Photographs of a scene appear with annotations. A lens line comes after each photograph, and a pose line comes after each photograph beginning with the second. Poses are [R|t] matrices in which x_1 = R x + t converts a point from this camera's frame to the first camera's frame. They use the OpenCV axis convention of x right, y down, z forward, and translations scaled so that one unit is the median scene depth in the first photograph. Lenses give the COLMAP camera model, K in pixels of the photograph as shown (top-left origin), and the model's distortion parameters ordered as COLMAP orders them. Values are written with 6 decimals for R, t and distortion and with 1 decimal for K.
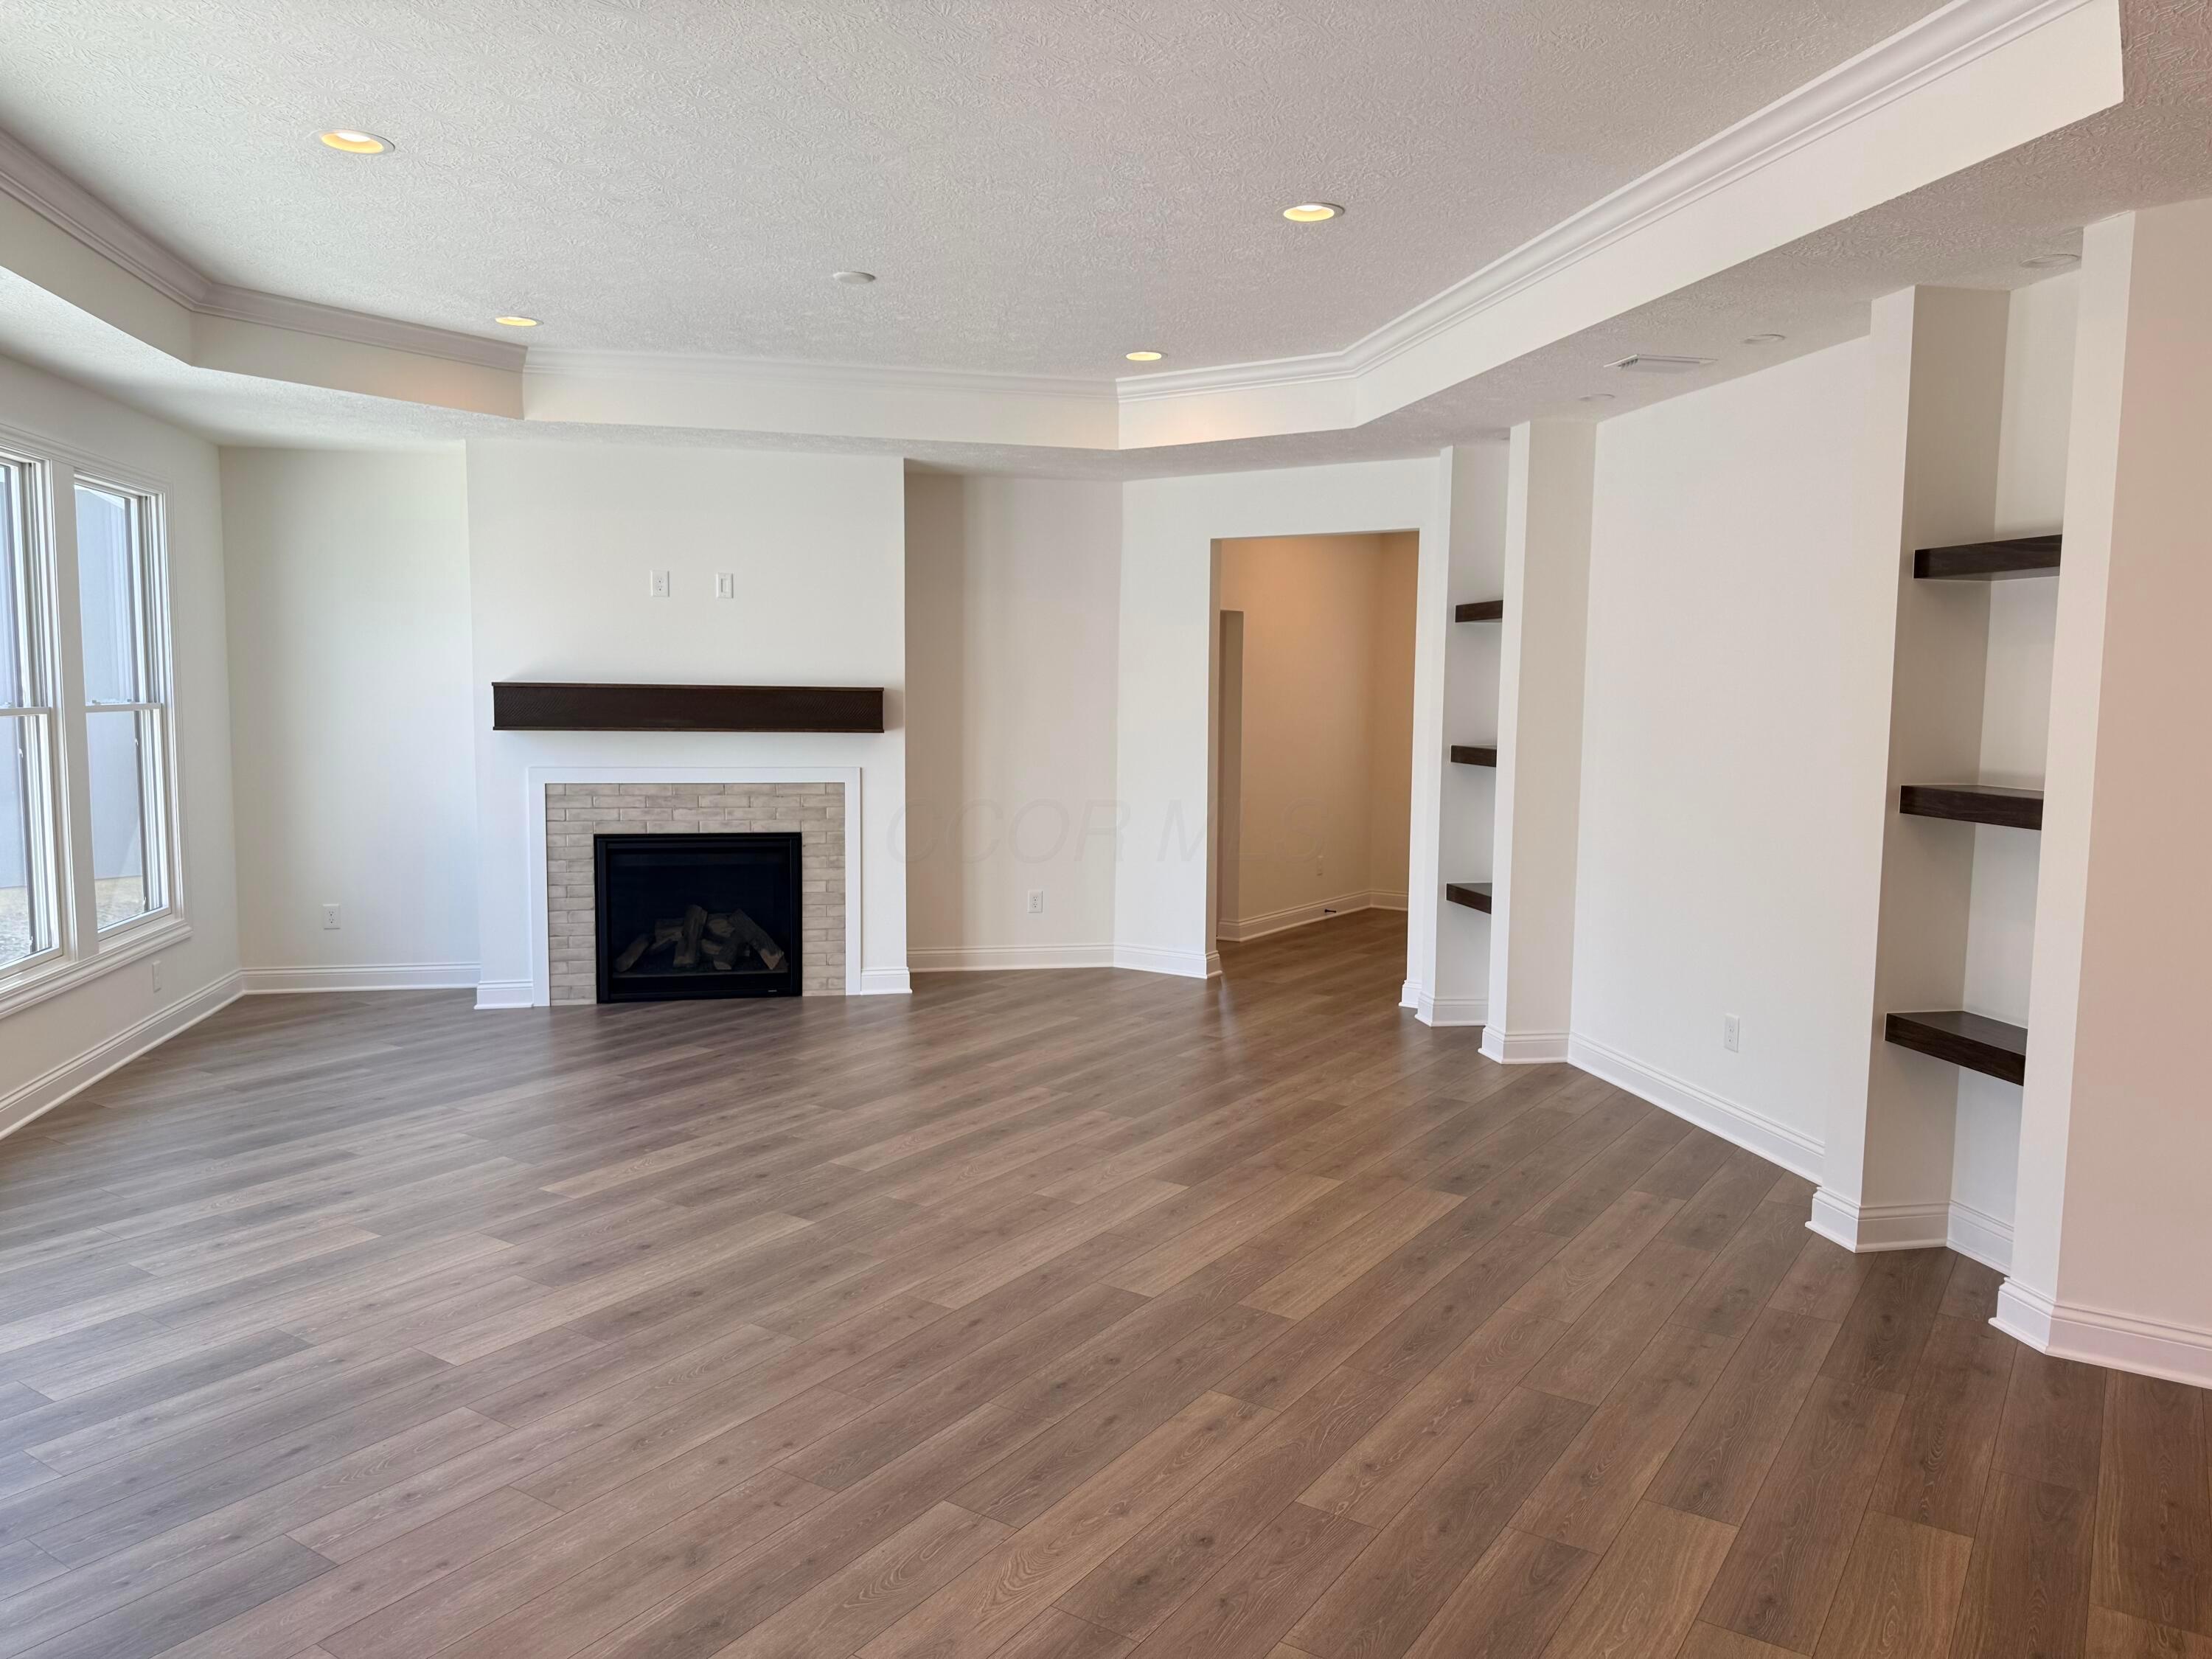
lens RADIAL K [[1550.5, 0, 1085.7], [0, 1550.5, 870.5], [0, 0, 1]] dist [0.055416, -0.043561]
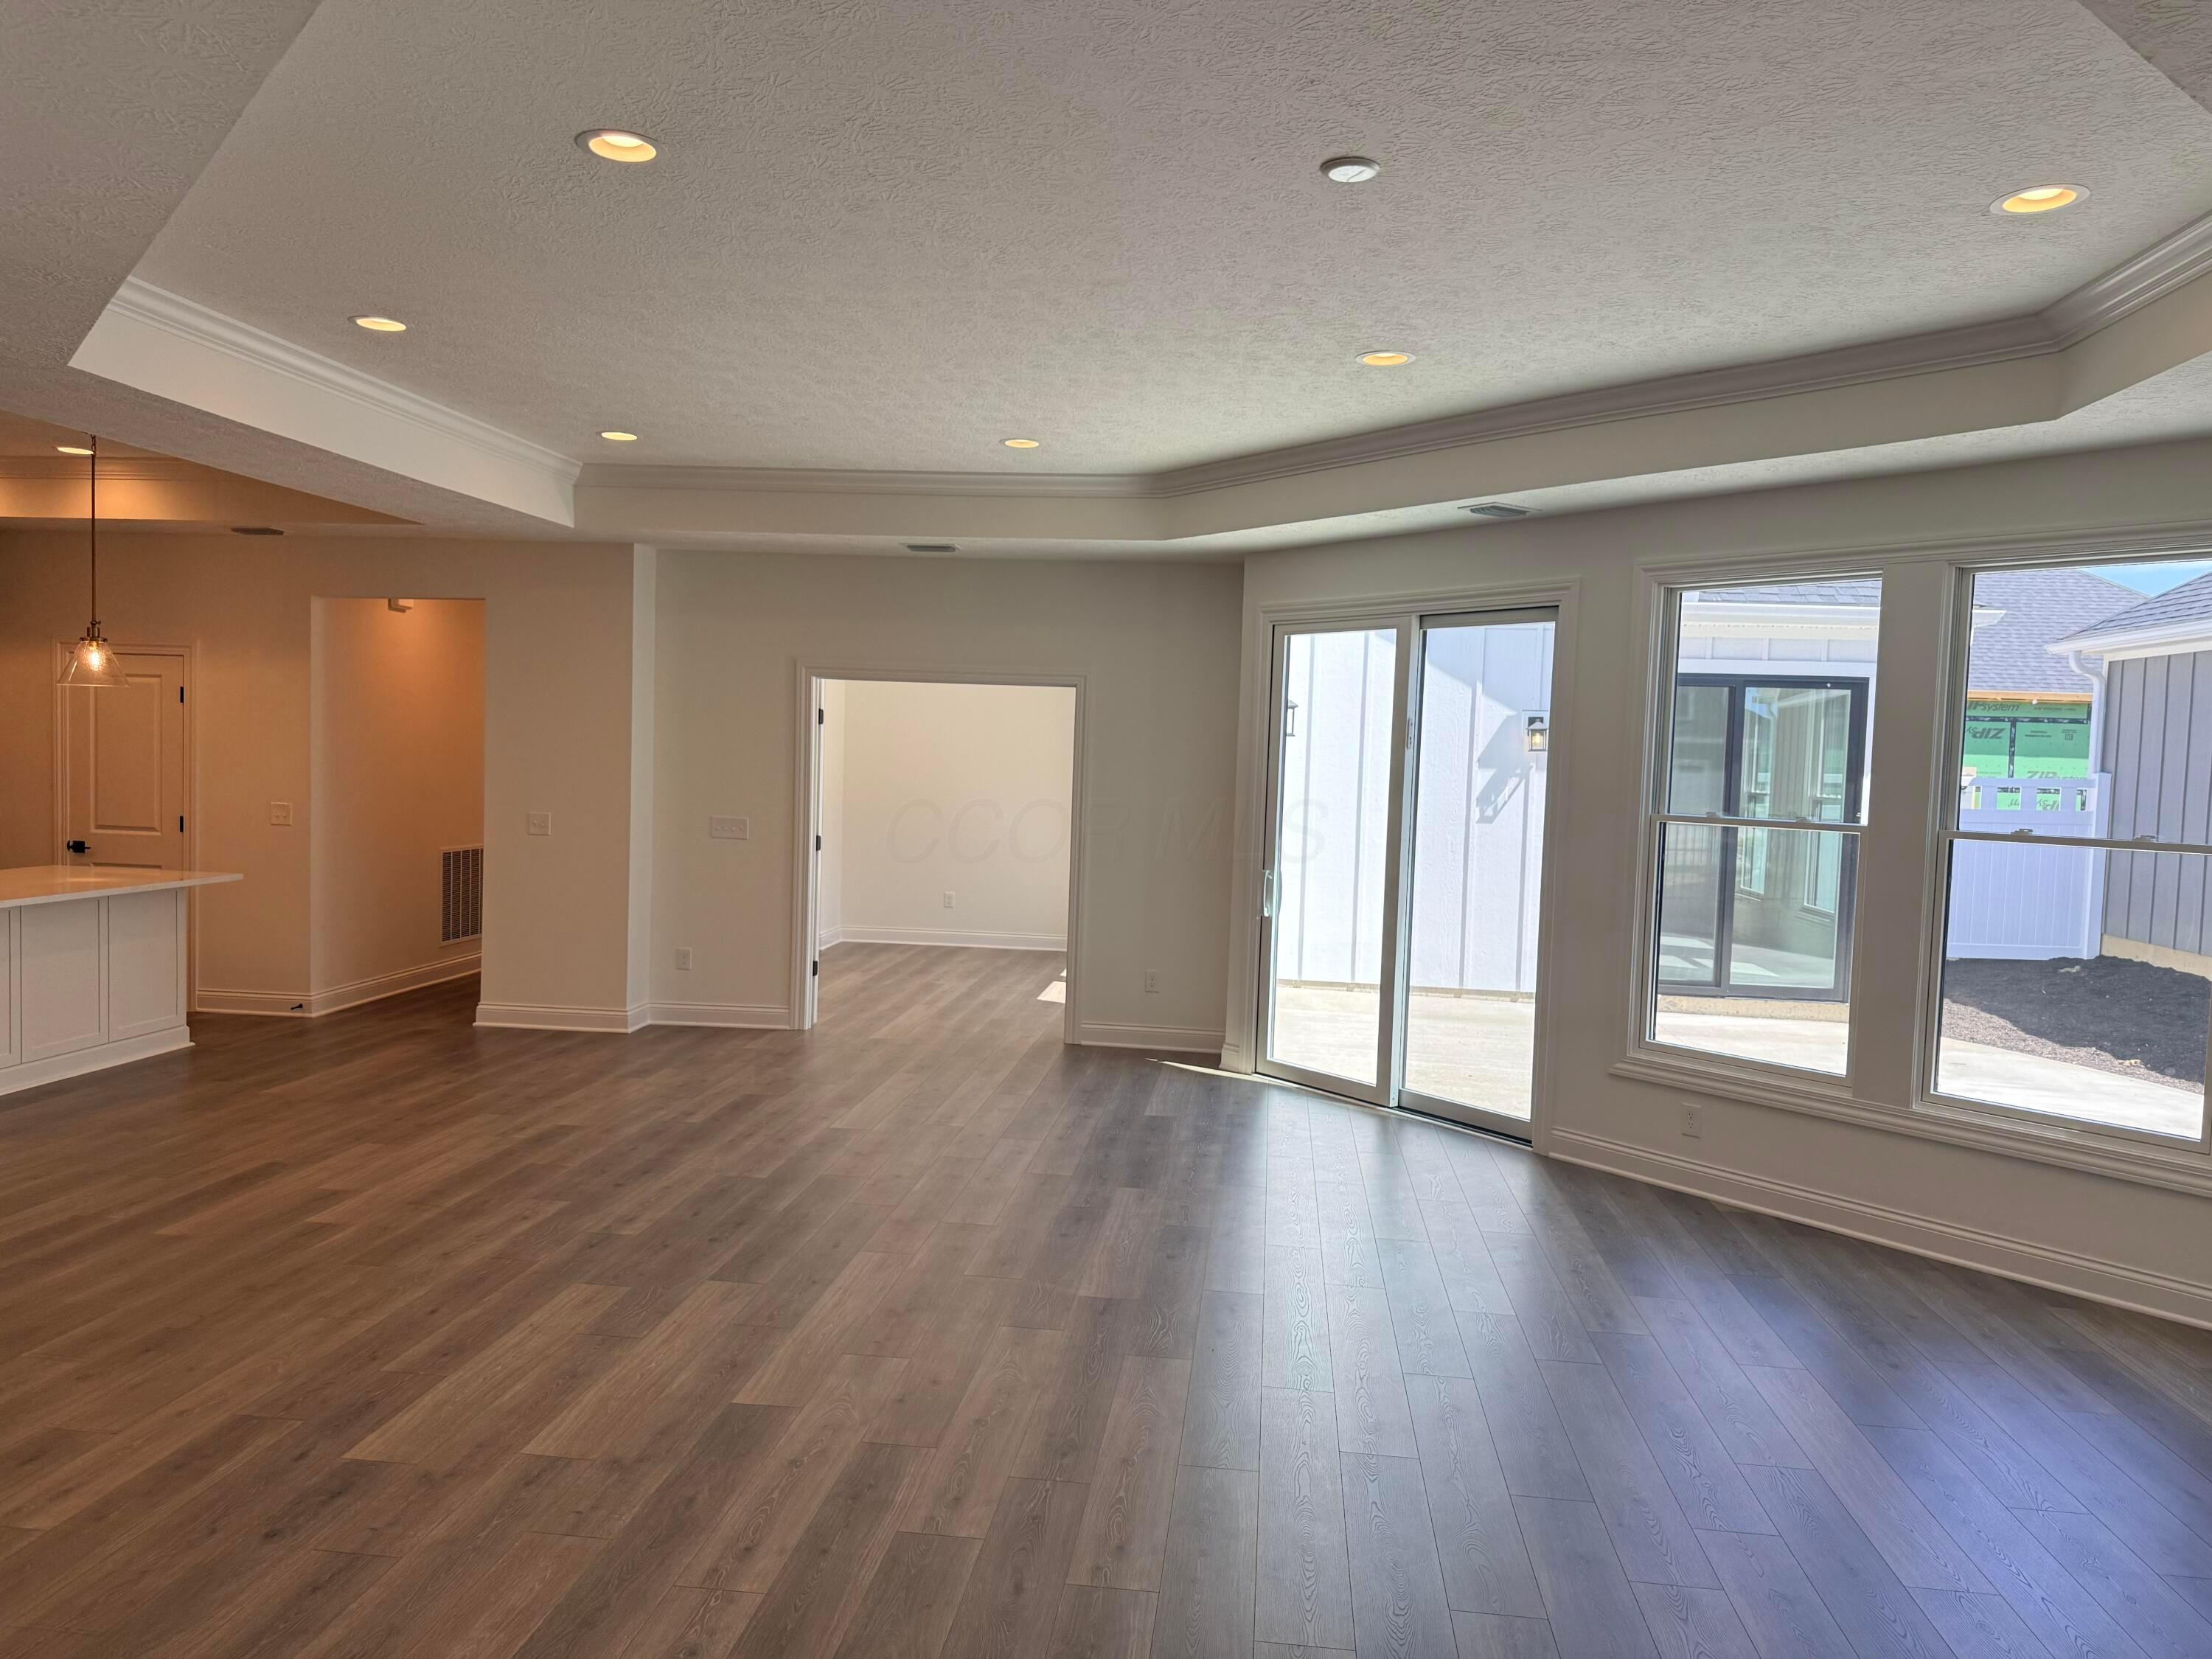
lens RADIAL K [[1550.5, 0, 1096.8], [0, 1550.5, 819.7], [0, 0, 1]] dist [0.055416, -0.043561]
pose [[-0.885020, -0.013122, -0.465369, 0.229271], [-0.094033, 0.984039, 0.151080, -0.184110], [0.455958, 0.177469, -0.872128, 1.435904]]
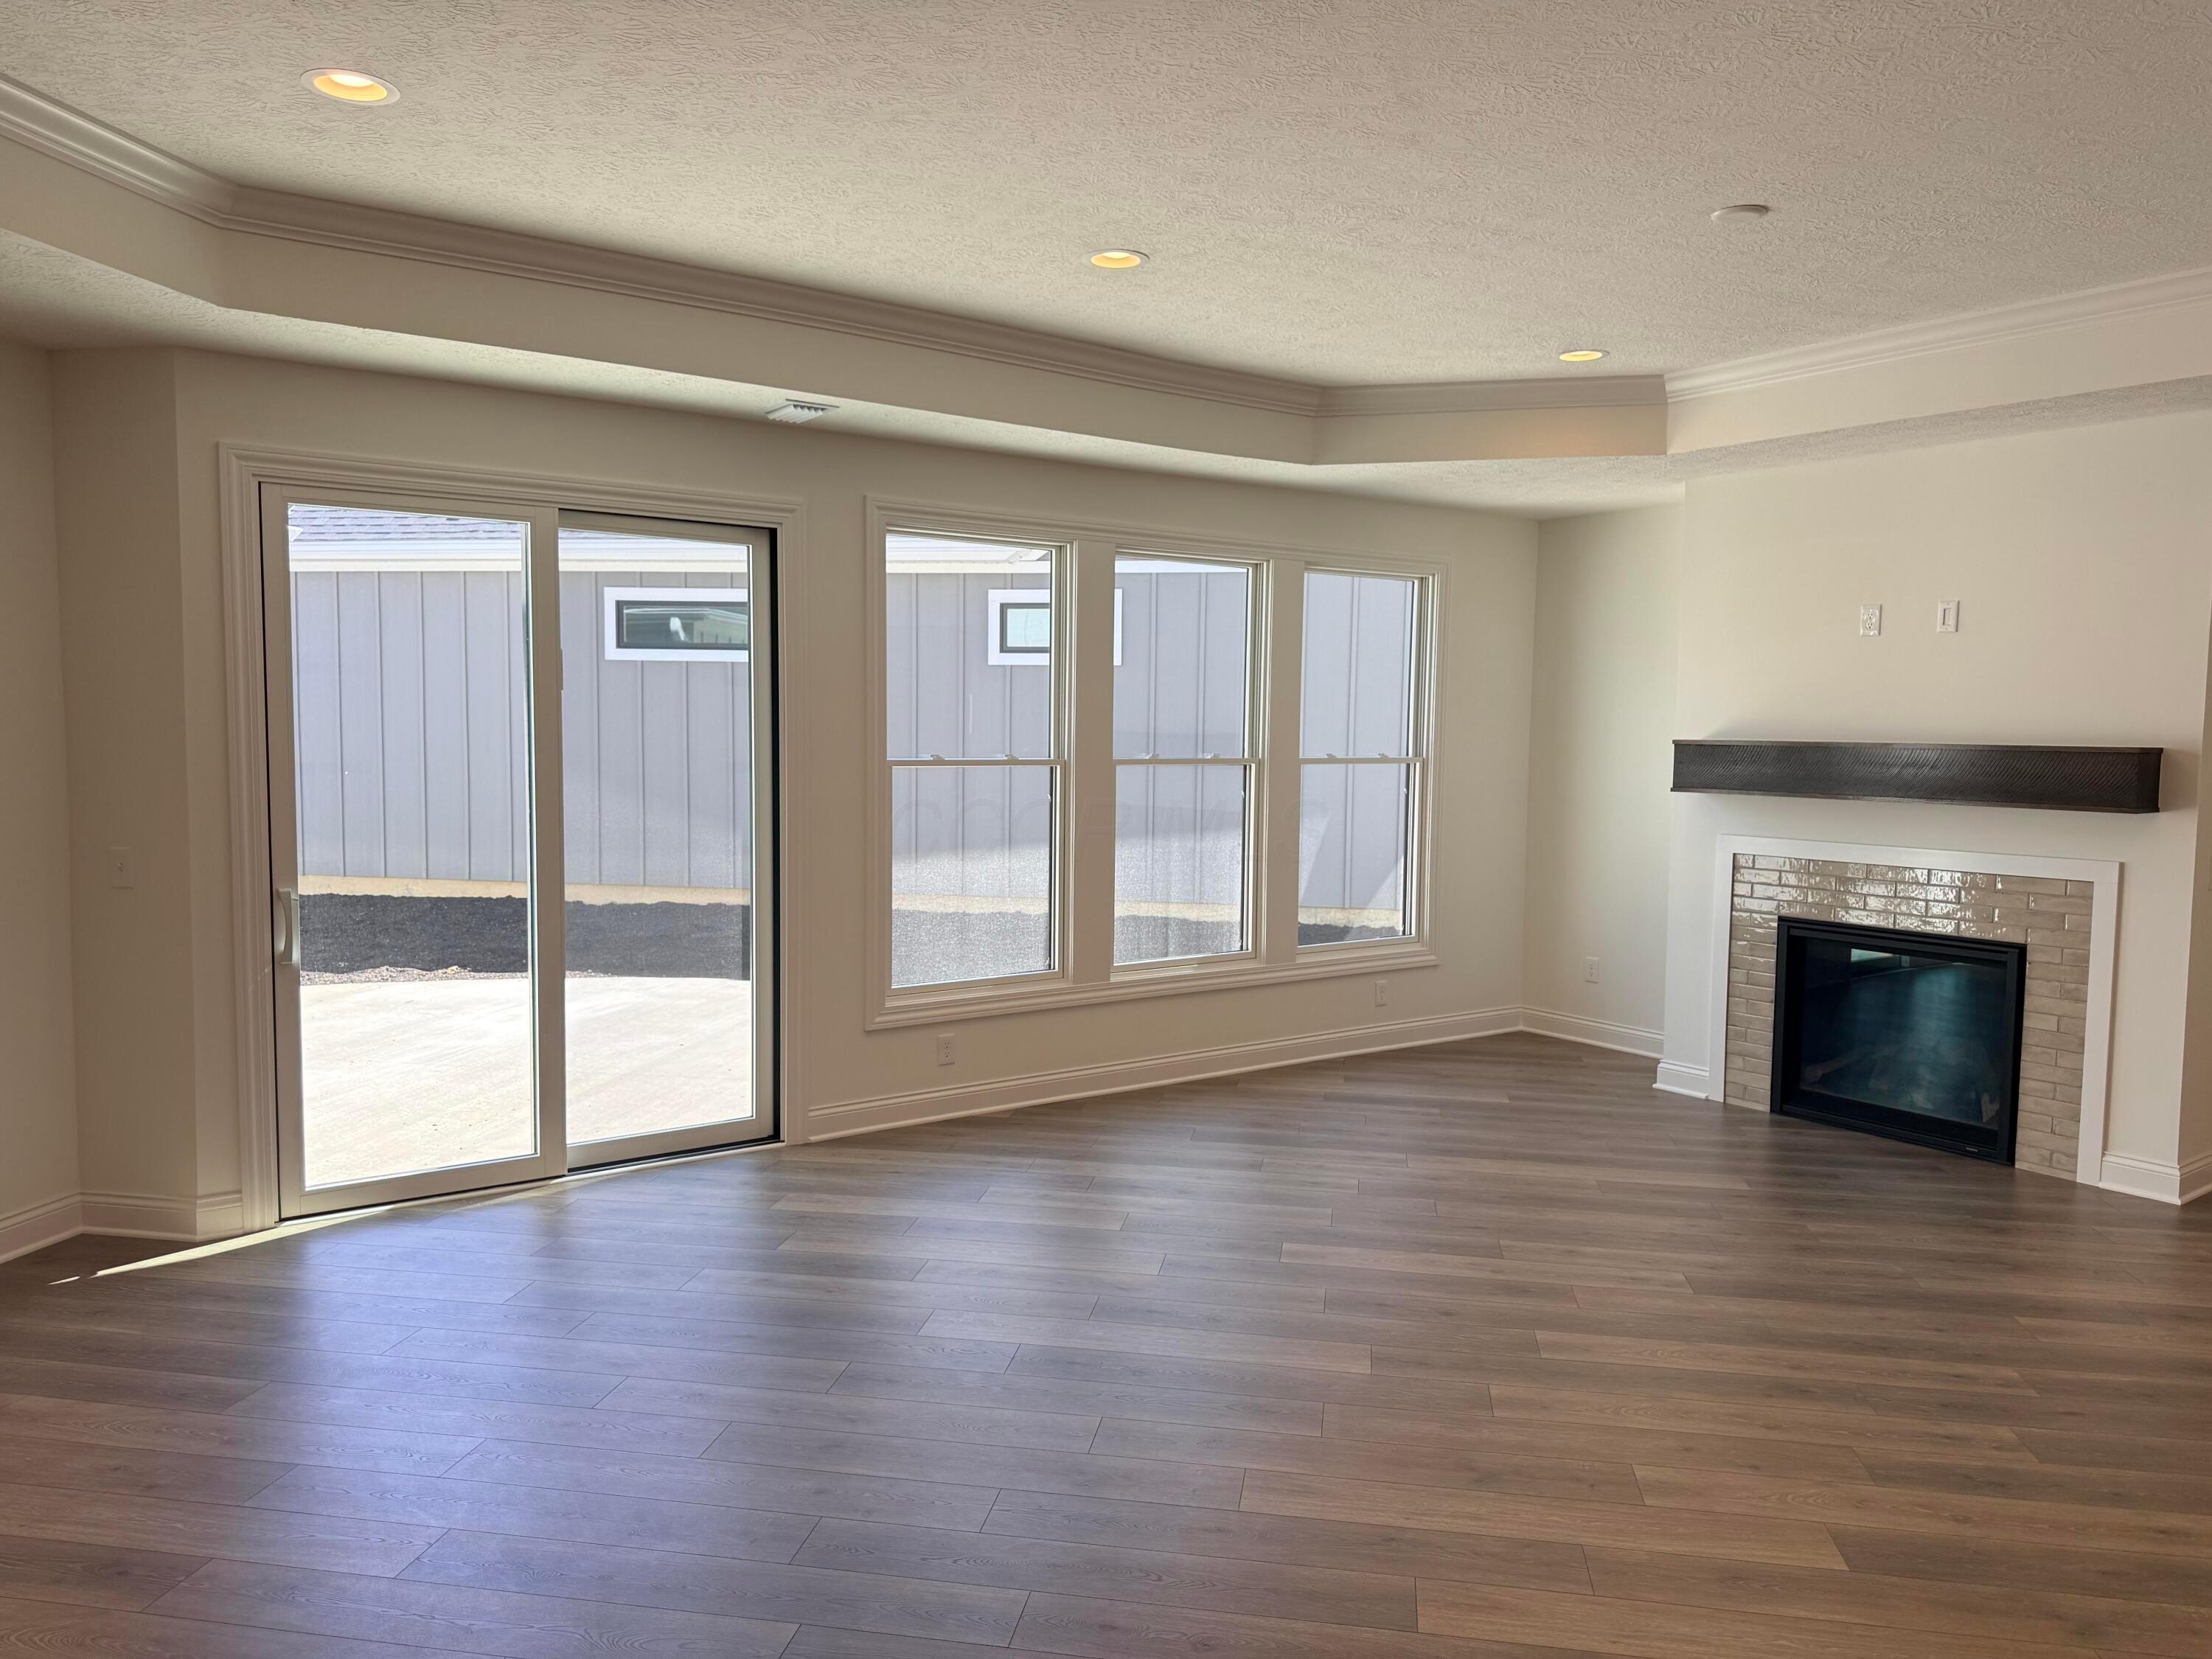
lens RADIAL K [[1550.5, 0, 1091.4], [0, 1550.5, 838.9], [0, 0, 1]] dist [0.055416, -0.043561]
pose [[0.417912, 0.064723, -0.906179, 0.399416], [-0.119626, 0.992694, 0.015733, -0.043354], [0.900577, 0.101827, 0.422601, 0.376363]]
